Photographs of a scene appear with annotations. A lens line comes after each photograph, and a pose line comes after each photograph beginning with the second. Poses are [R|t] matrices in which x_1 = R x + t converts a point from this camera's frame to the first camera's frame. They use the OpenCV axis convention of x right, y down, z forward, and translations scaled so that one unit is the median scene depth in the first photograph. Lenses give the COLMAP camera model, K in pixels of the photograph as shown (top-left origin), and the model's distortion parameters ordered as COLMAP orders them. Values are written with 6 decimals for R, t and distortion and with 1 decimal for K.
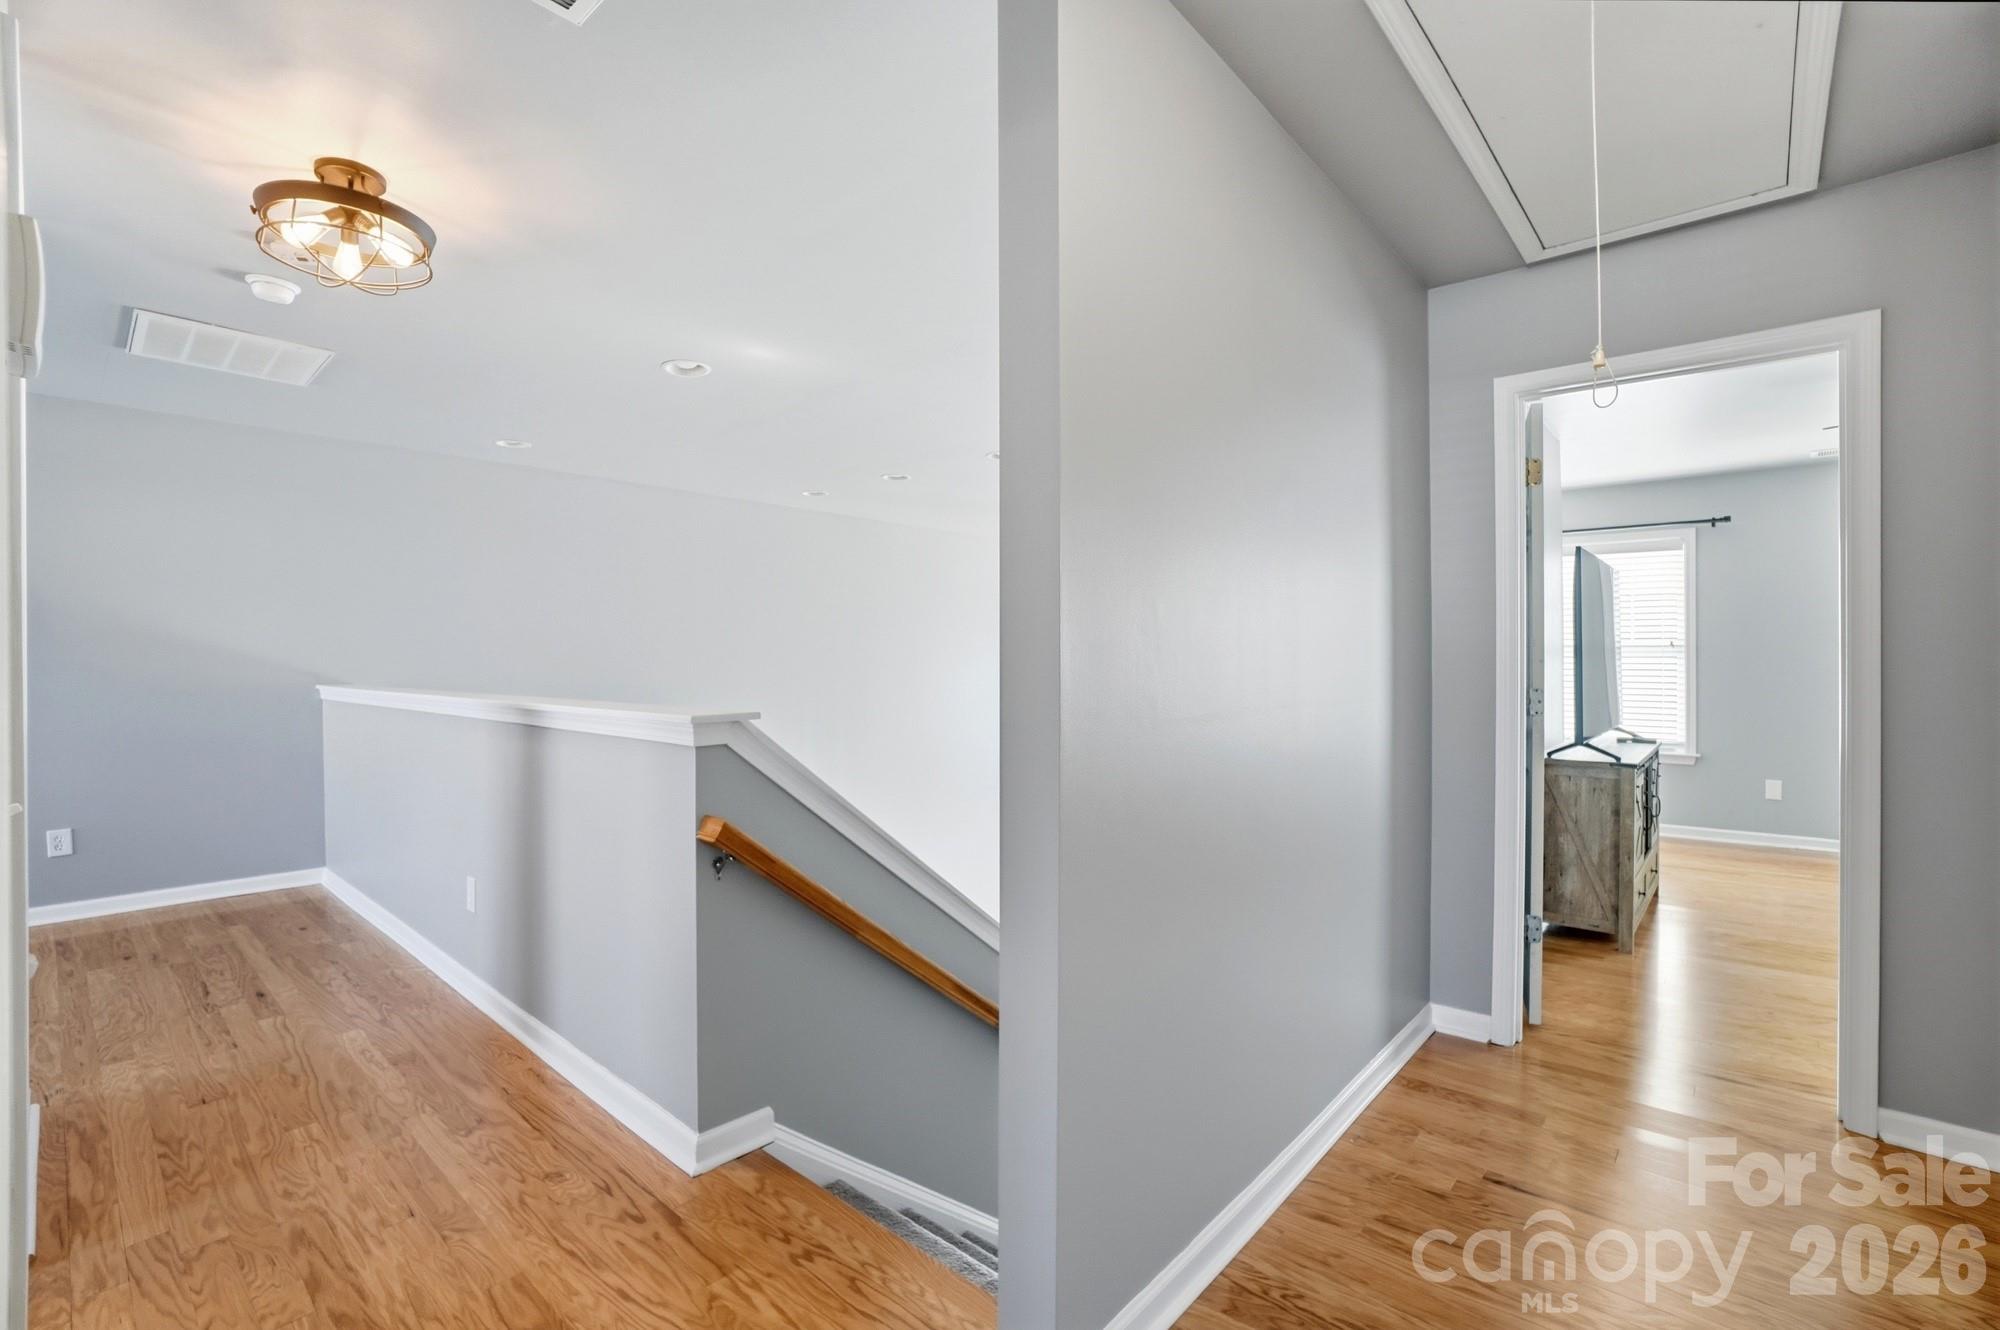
lens RADIAL K [[873.2, 0, 1000.0], [0, 873.2, 665.0], [0, 0, 1]] dist [-0.062891, 0.020029]
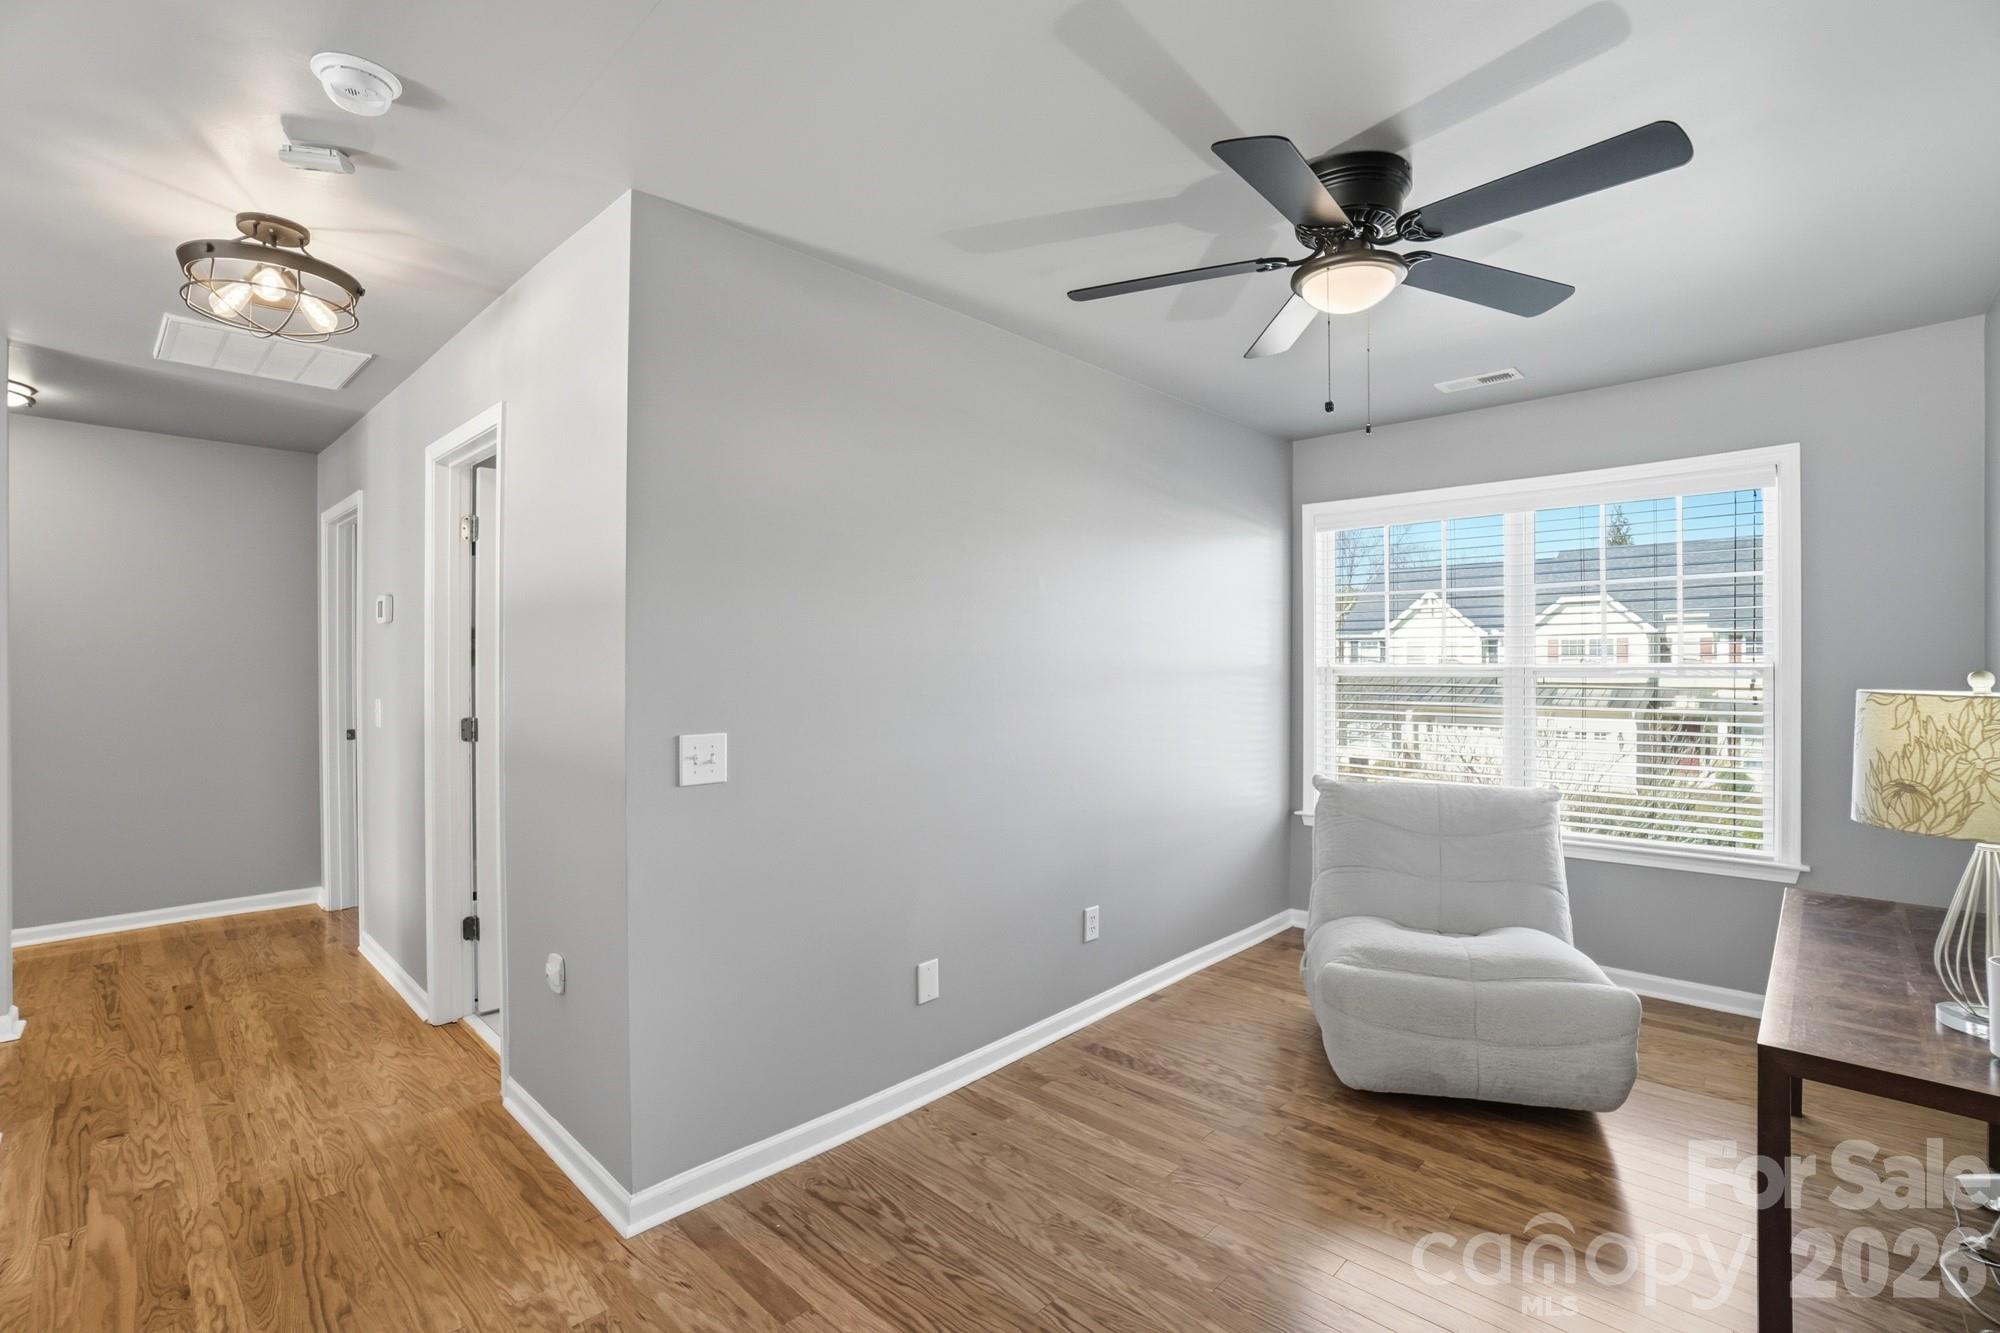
lens RADIAL K [[873.2, 0, 1000.0], [0, 873.2, 666.5], [0, 0, 1]] dist [-0.062891, 0.020029]
pose [[-0.999406, -0.005412, 0.034040, -1.749296], [-0.005112, 0.999948, 0.008881, -0.067288], [-0.034087, 0.008701, -0.999381, 2.057862]]
